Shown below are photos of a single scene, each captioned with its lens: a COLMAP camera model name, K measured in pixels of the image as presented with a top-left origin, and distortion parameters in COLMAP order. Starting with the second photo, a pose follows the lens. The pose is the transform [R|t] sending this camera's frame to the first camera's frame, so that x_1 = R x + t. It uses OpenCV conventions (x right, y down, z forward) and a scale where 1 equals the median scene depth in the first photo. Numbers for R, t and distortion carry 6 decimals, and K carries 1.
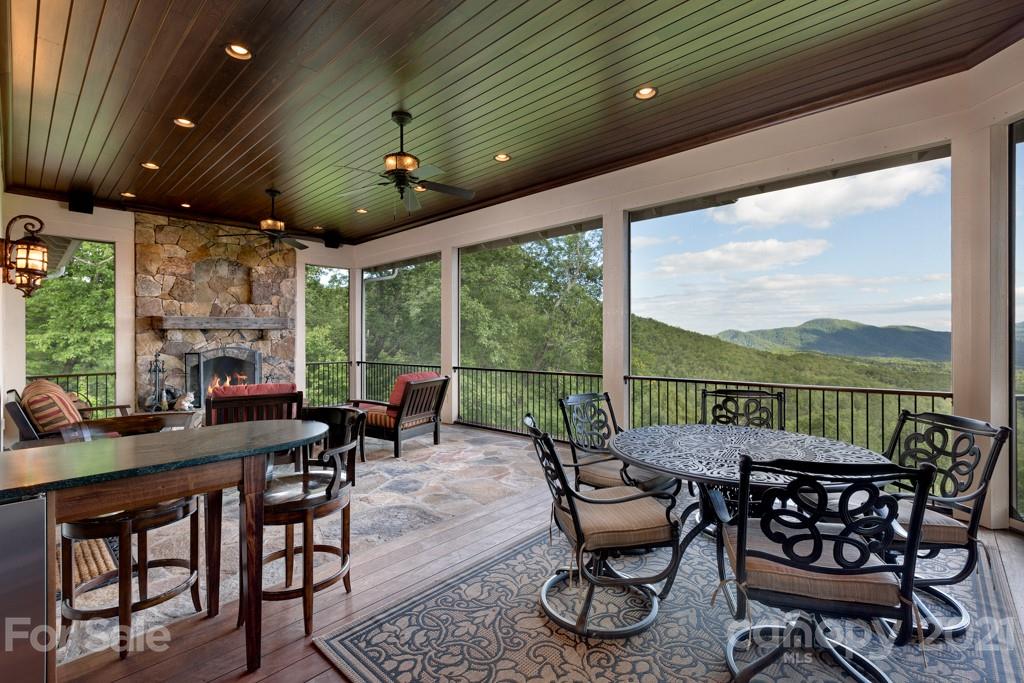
lens RADIAL K [[459.1, 0, 515.9], [0, 459.1, 341.0], [0, 0, 1]] dist [0.002403, 0.000069]
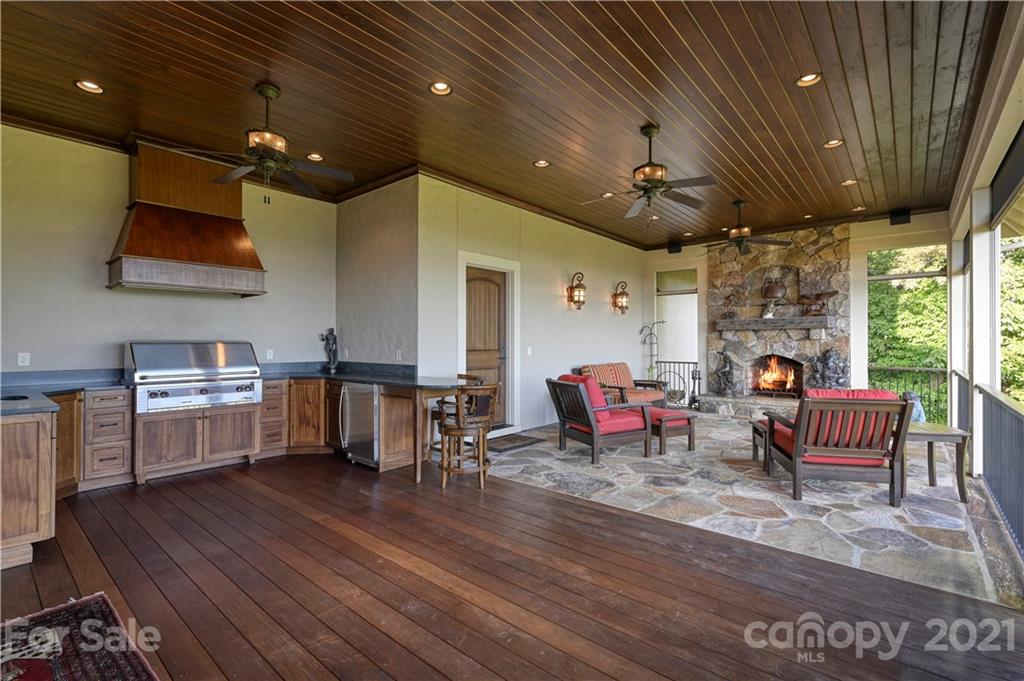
lens RADIAL K [[464.2, 0, 516.1], [0, 464.2, 337.9], [0, 0, 1]] dist [-0.003243, -0.000164]
pose [[0.044081, -0.000172, -0.999028, 0.473695], [-0.005930, 0.999982, -0.000434, -0.001359], [0.999010, 0.005943, 0.044079, 0.376365]]
